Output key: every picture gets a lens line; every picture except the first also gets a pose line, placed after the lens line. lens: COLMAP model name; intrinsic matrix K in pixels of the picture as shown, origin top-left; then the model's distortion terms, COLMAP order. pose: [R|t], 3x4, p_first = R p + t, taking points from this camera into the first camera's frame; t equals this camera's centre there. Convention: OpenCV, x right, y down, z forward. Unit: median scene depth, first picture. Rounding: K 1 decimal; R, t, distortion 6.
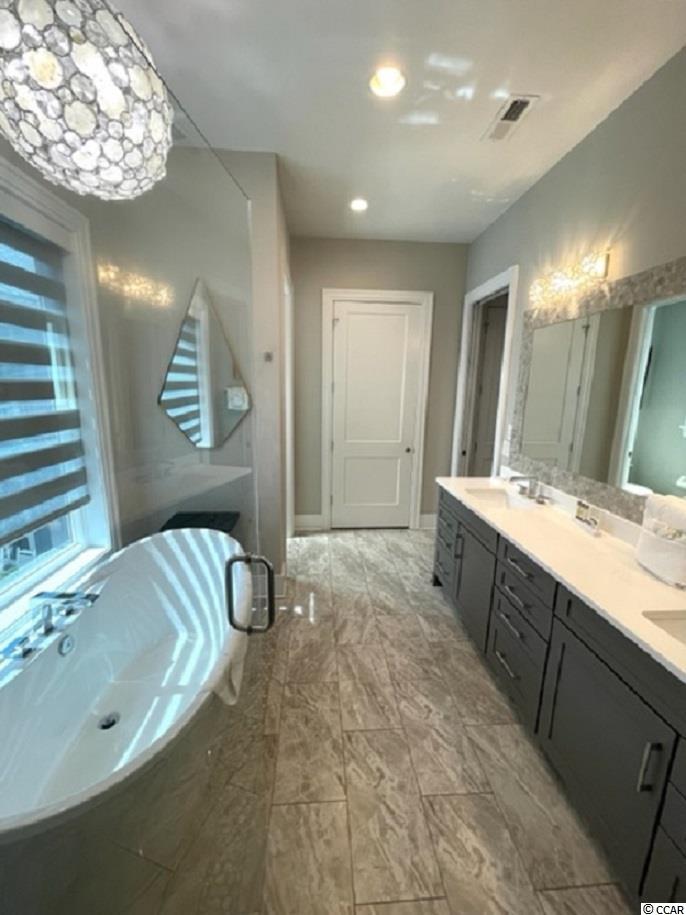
lens RADIAL K [[371.9, 0, 340.6], [0, 371.9, 457.8], [0, 0, 1]] dist [-0.000583, 0.000057]
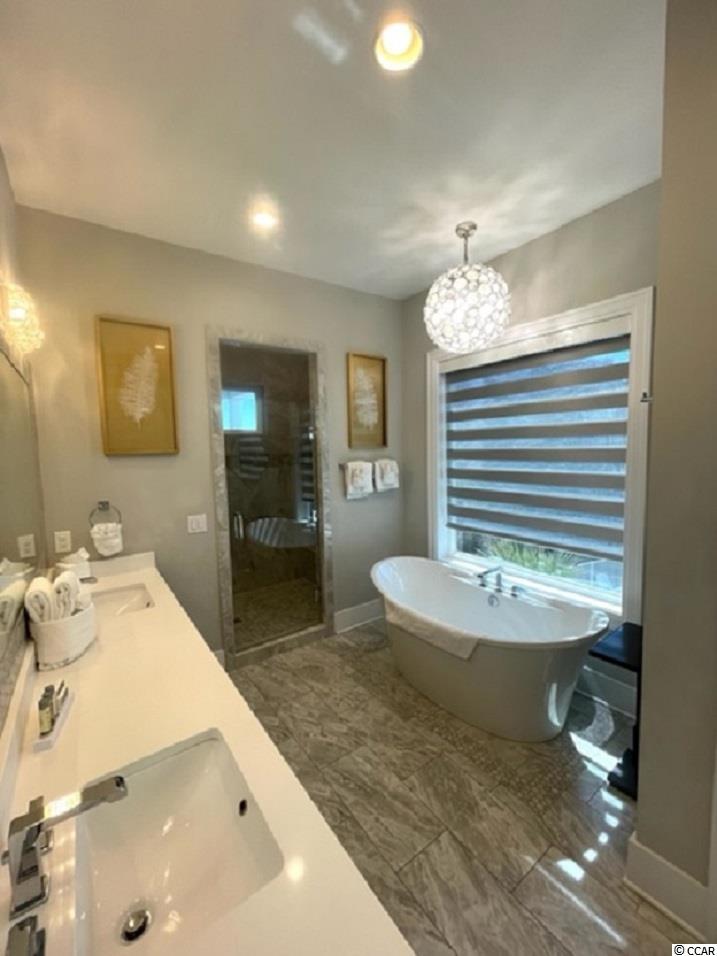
lens RADIAL K [[388.5, 0, 358.3], [0, 388.5, 476.5], [0, 0, 1]] dist [-0.000583, 0.000057]
pose [[-0.849228, 0.040300, -0.526486, 0.565466], [-0.097904, 0.967776, 0.231999, -0.323750], [0.518870, 0.248565, -0.817917, 1.588515]]
